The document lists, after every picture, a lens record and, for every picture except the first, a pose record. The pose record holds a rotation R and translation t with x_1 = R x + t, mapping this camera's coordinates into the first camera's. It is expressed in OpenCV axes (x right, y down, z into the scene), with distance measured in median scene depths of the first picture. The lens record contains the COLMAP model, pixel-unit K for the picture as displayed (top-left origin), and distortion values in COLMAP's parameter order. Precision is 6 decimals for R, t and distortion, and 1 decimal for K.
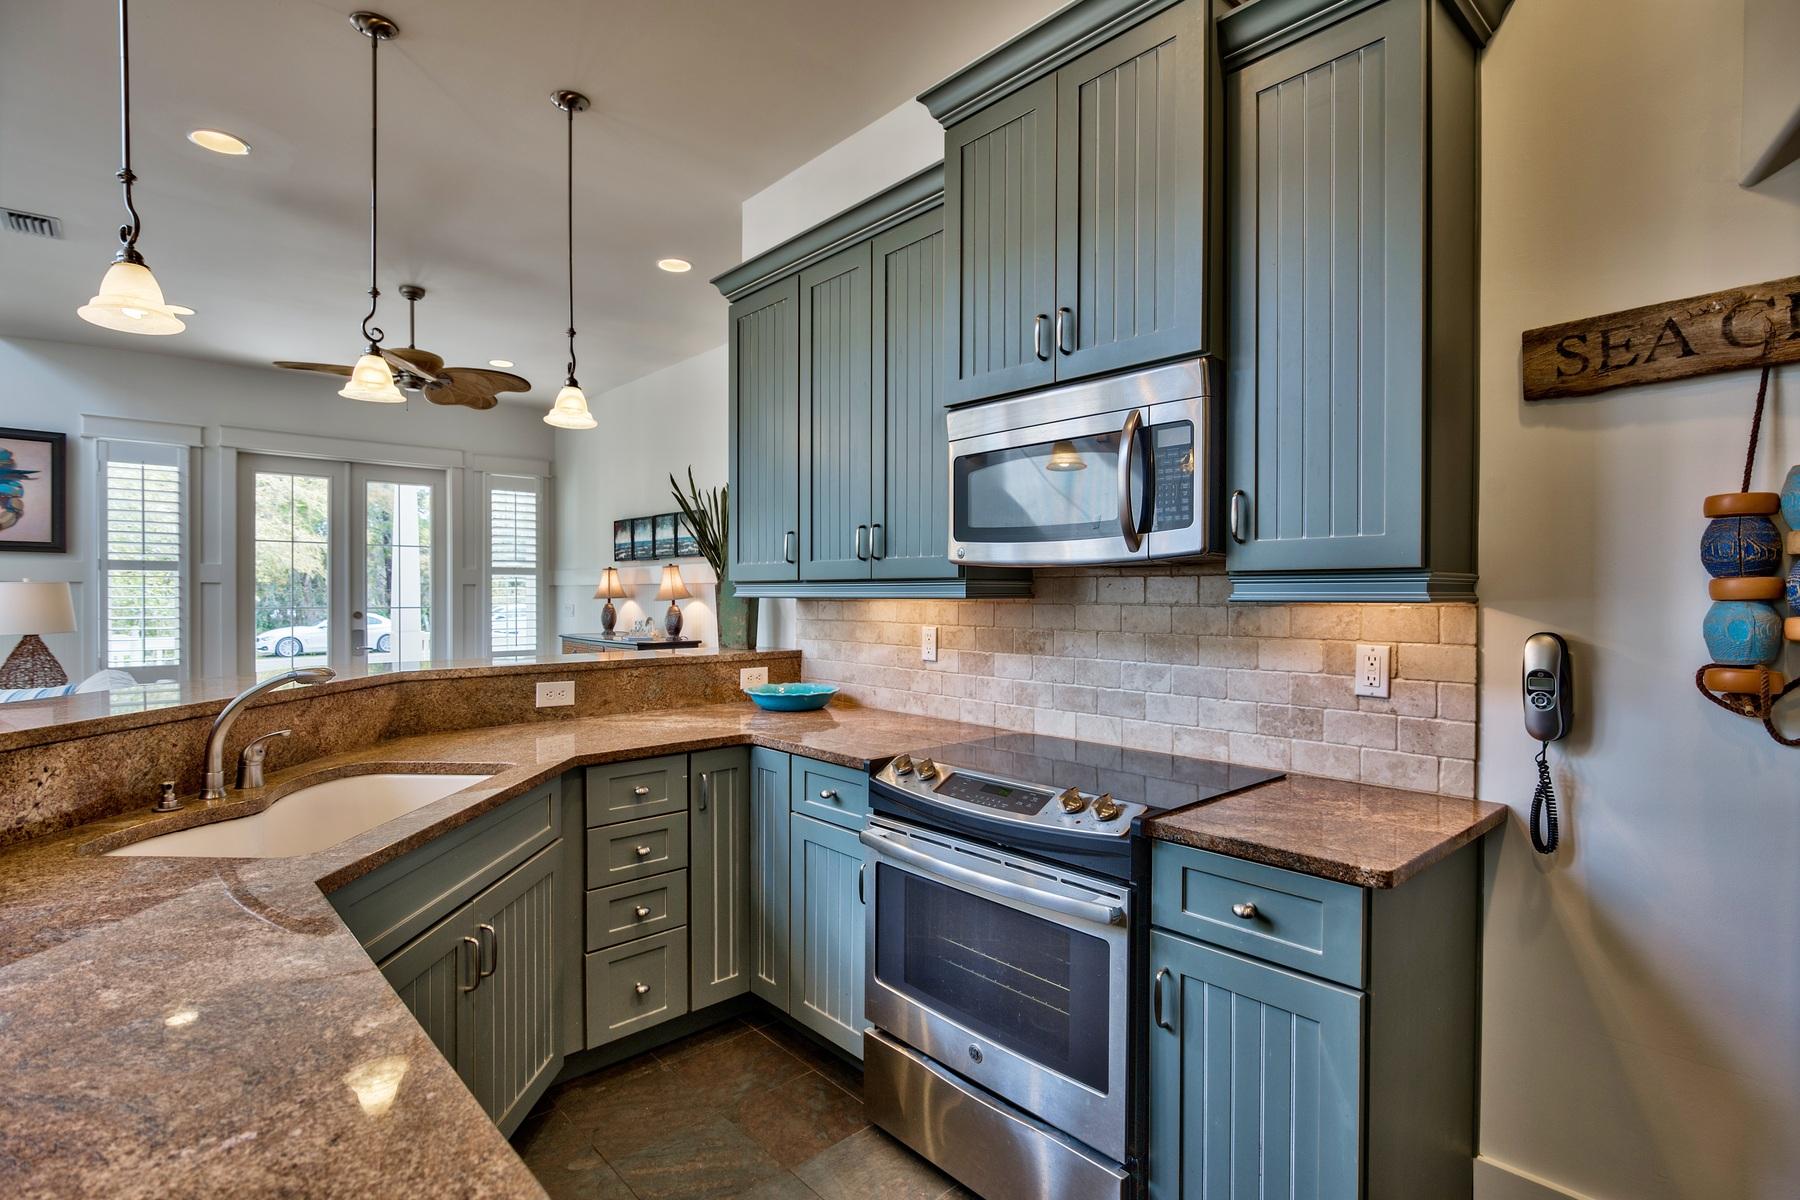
lens RADIAL K [[879.3, 0, 892.2], [0, 879.3, 593.2], [0, 0, 1]] dist [-0.001377, 0.000015]
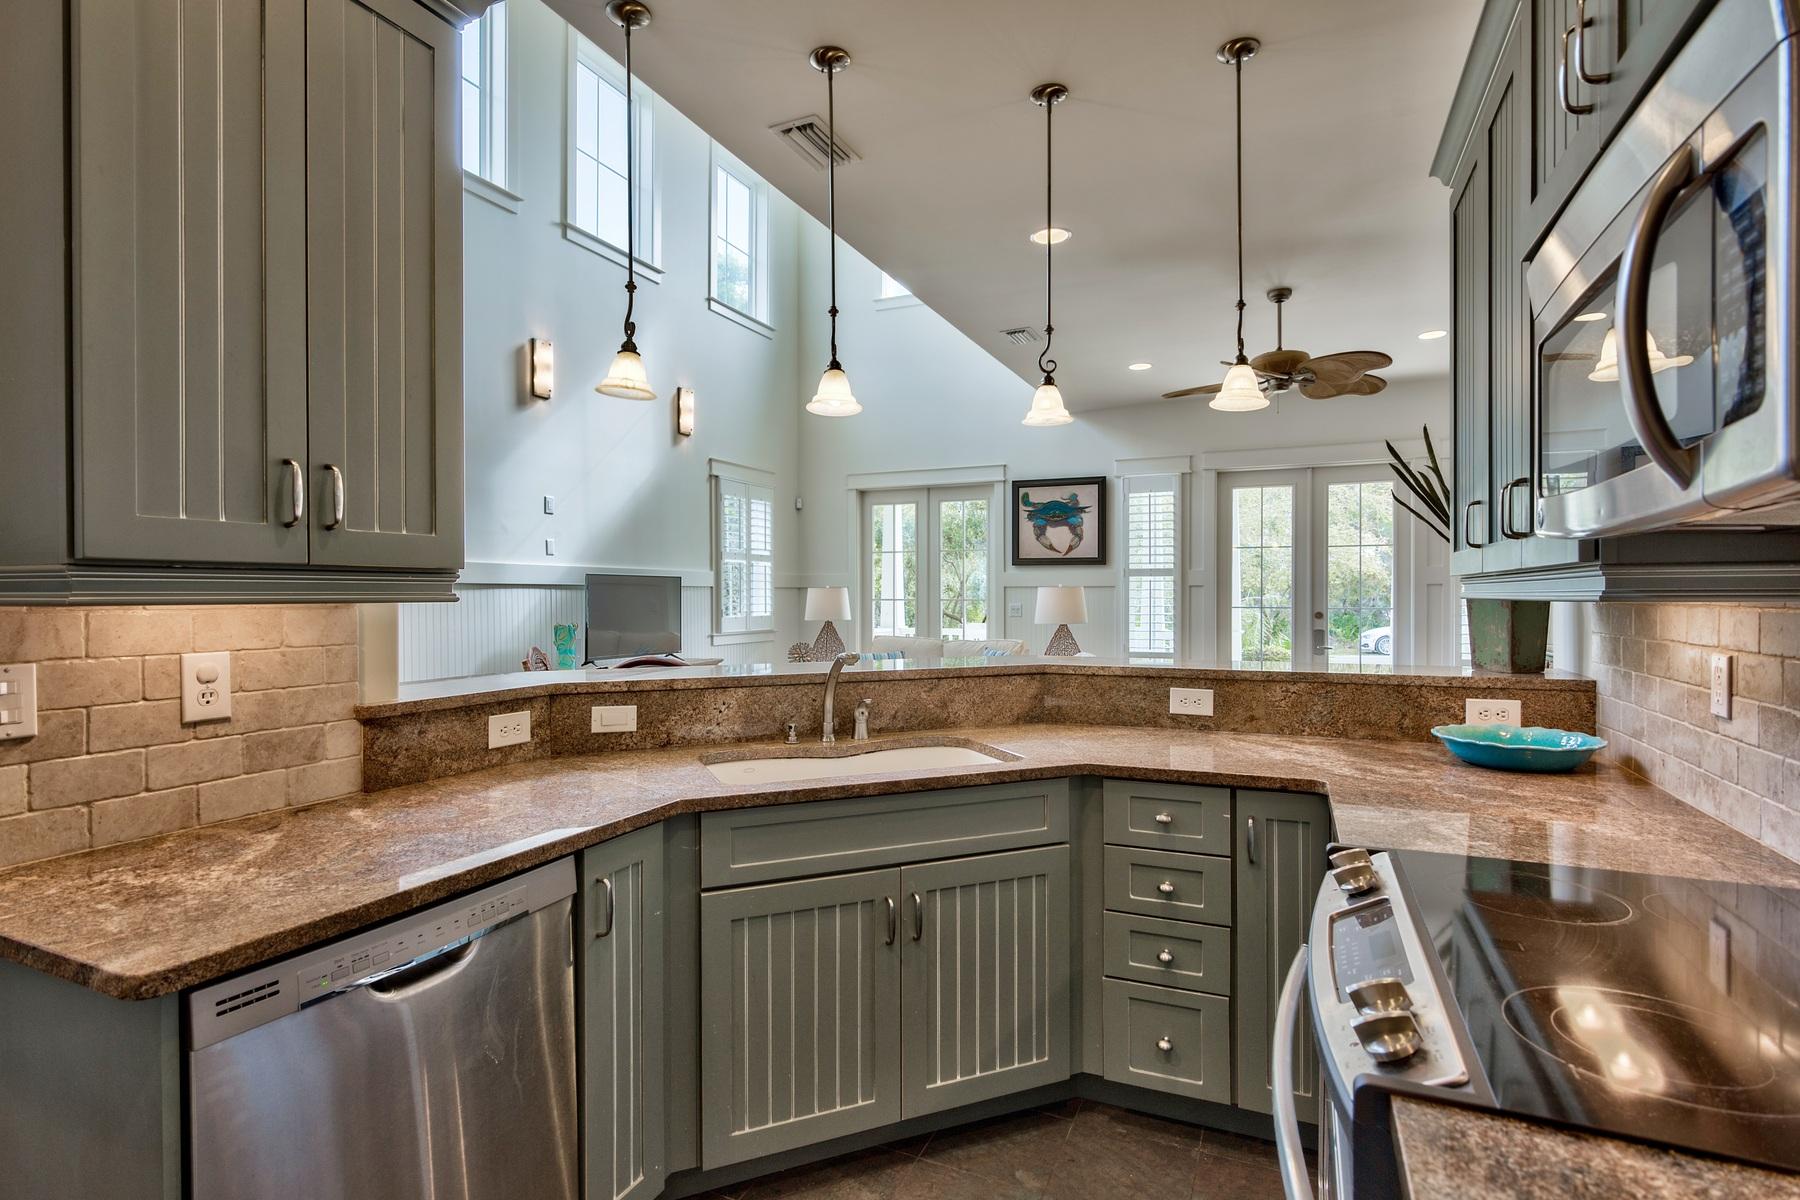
lens RADIAL K [[879.3, 0, 892.2], [0, 879.3, 593.2], [0, 0, 1]] dist [-0.001377, 0.000015]
pose [[0.400379, -0.003727, -0.916342, 0.323505], [0.002810, 0.999992, -0.002840, 0.001260], [0.916345, -0.001438, 0.400386, 0.314503]]
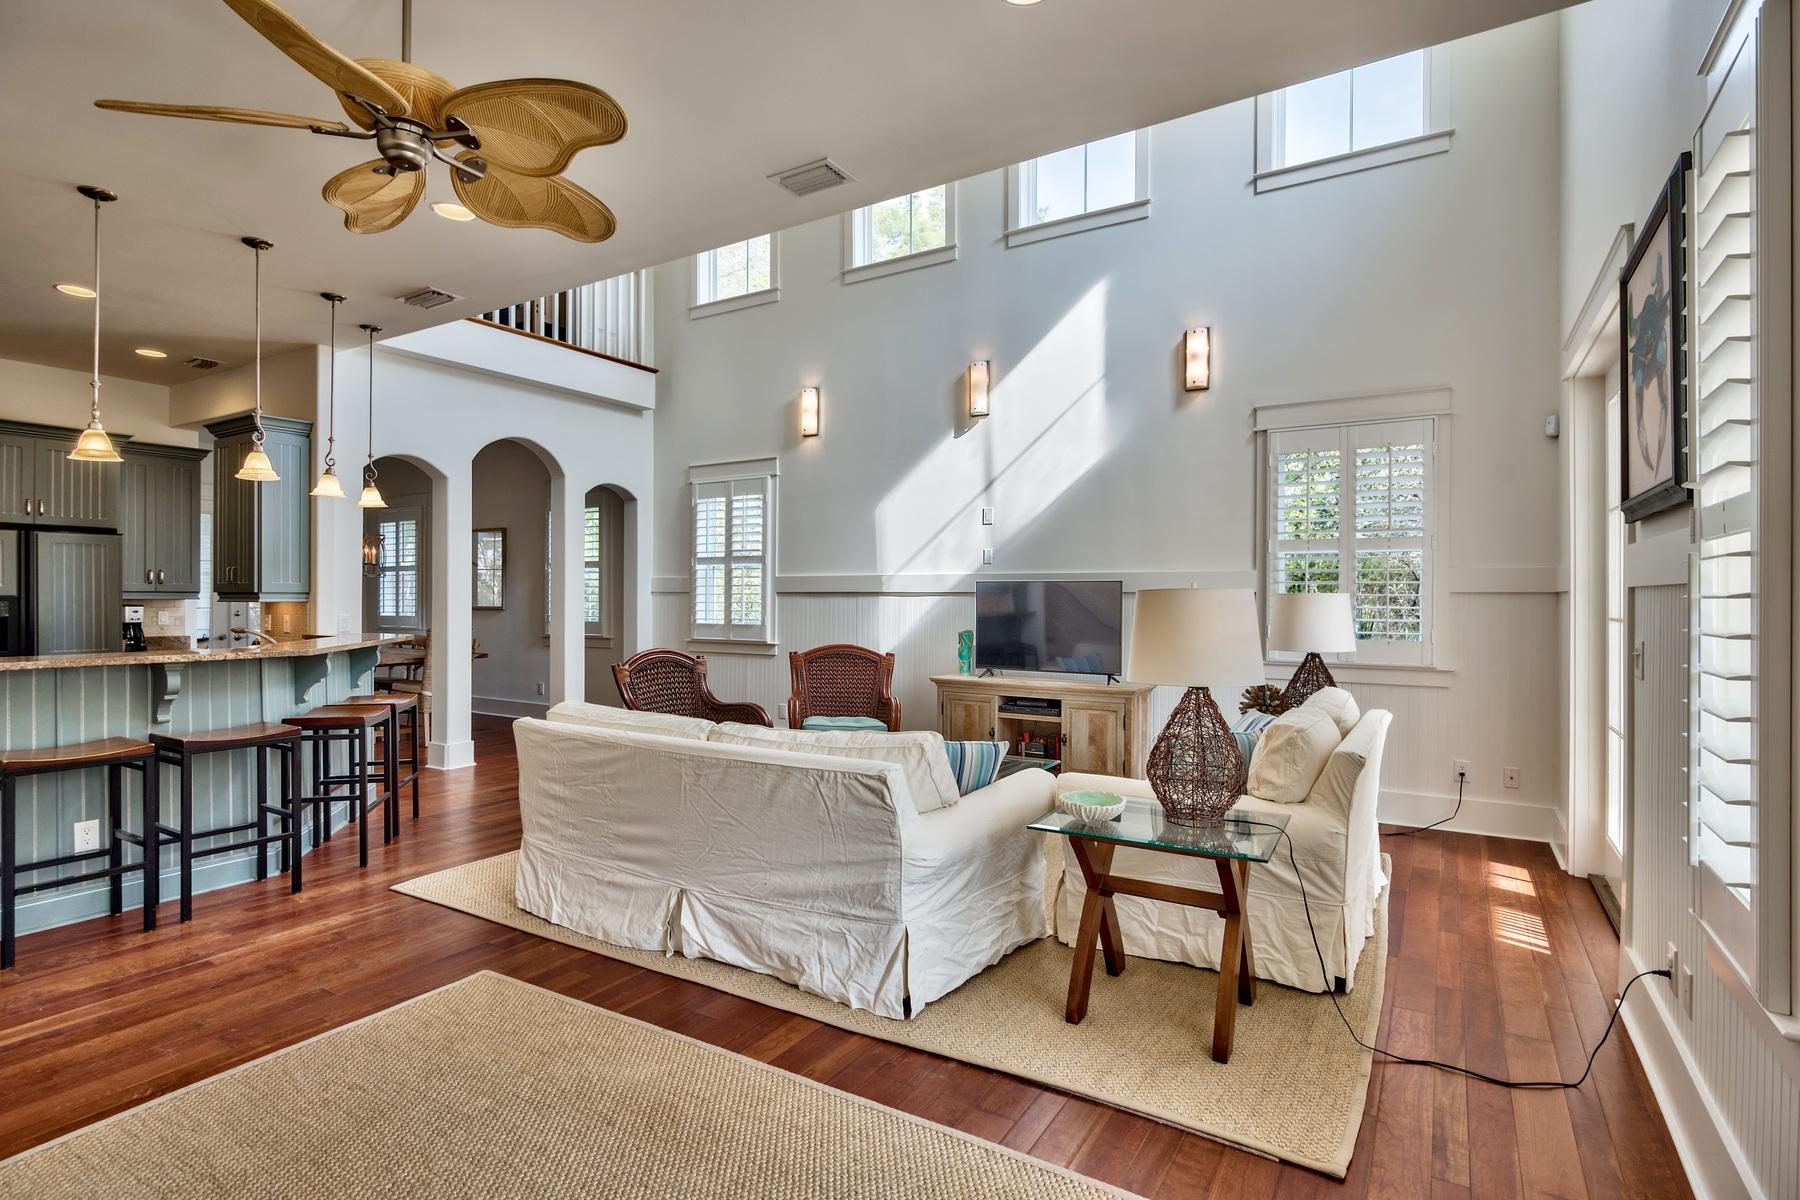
lens RADIAL K [[896.5, 0, 887.5], [0, 896.5, 594.0], [0, 0, 1]] dist [-0.002612, -0.001332]
pose [[-0.962679, -0.005962, -0.270579, -1.077538], [-0.004613, 0.999974, -0.005624, -0.010134], [0.270605, -0.004166, -0.962681, 2.472384]]
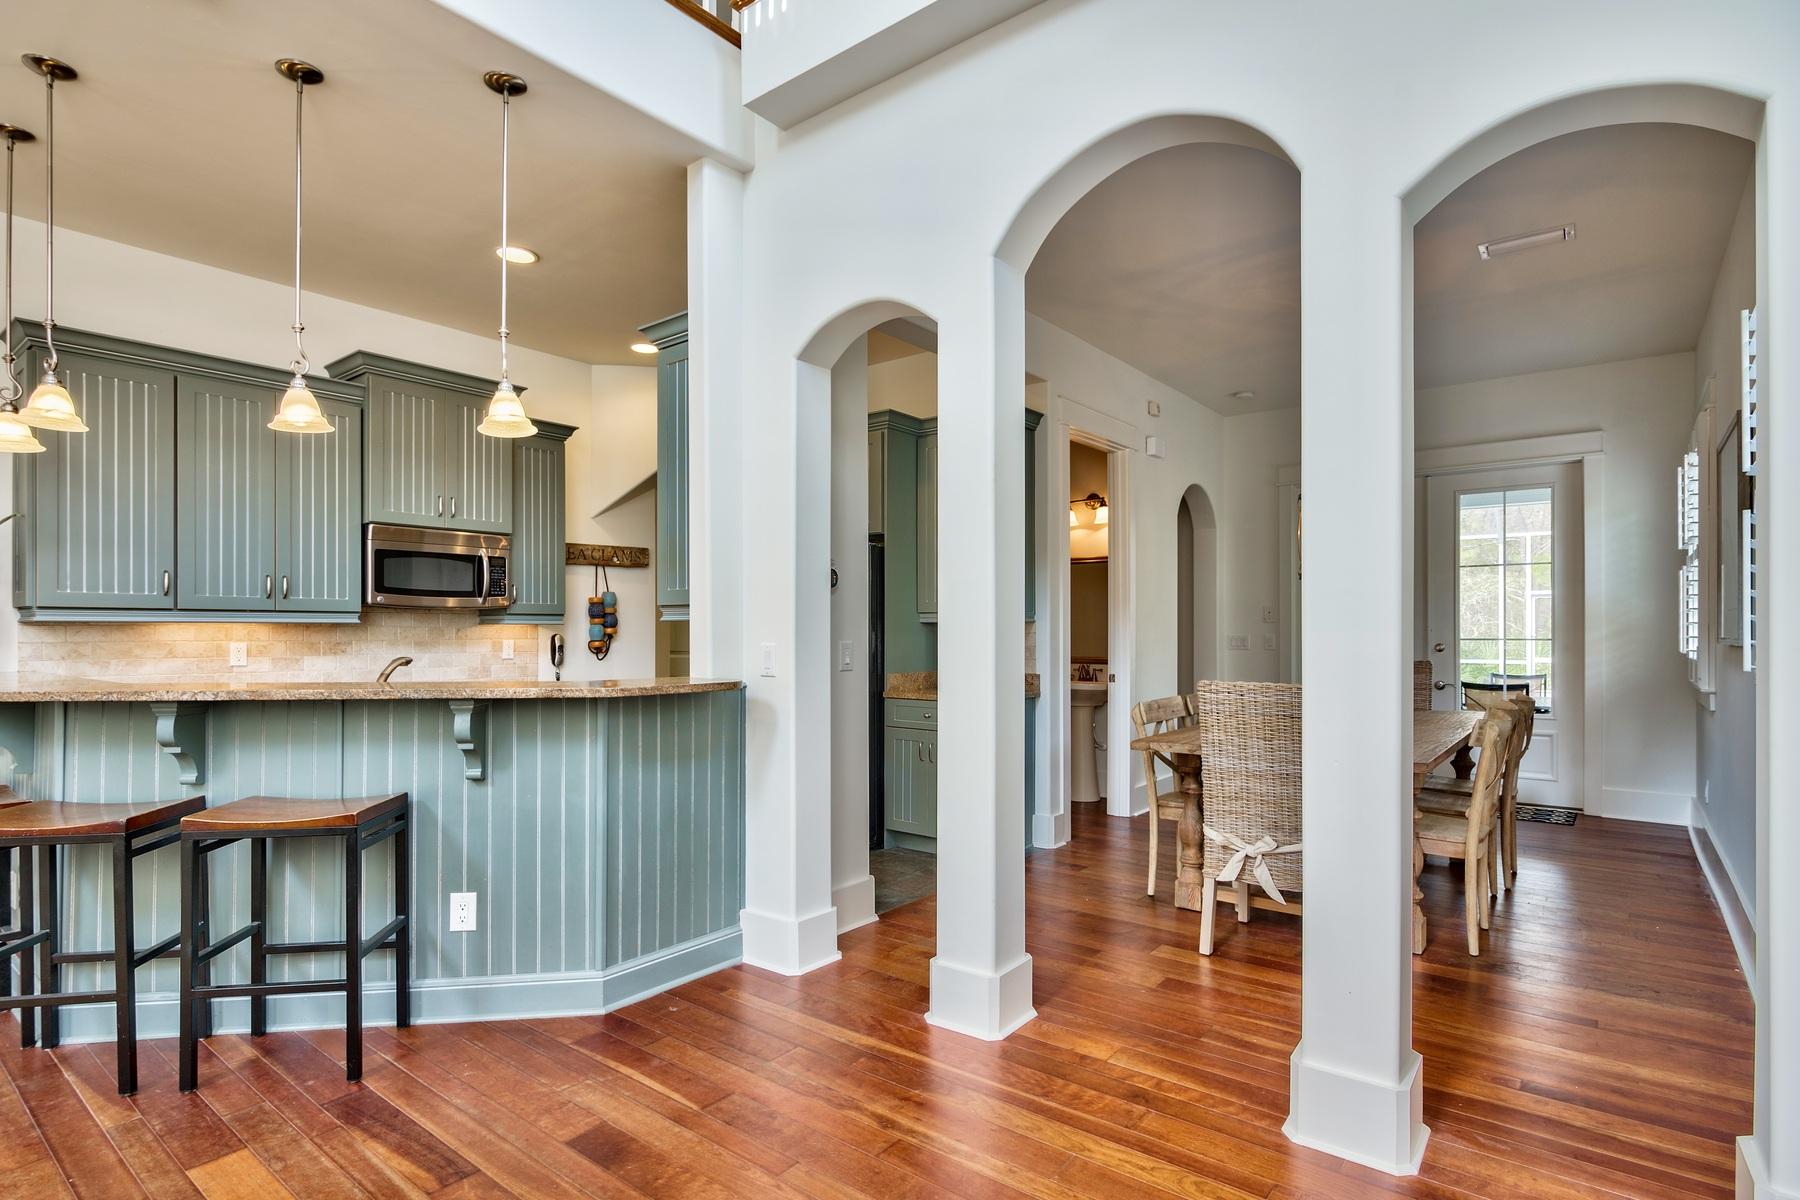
lens RADIAL K [[904.7, 0, 893.7], [0, 904.7, 630.1], [0, 0, 1]] dist [0.002148, -0.000673]
pose [[-0.164165, -0.000373, 0.986433, -1.571927], [-0.002705, 0.999996, -0.000072, 0.014501], [-0.986429, -0.002680, -0.164165, 0.171039]]
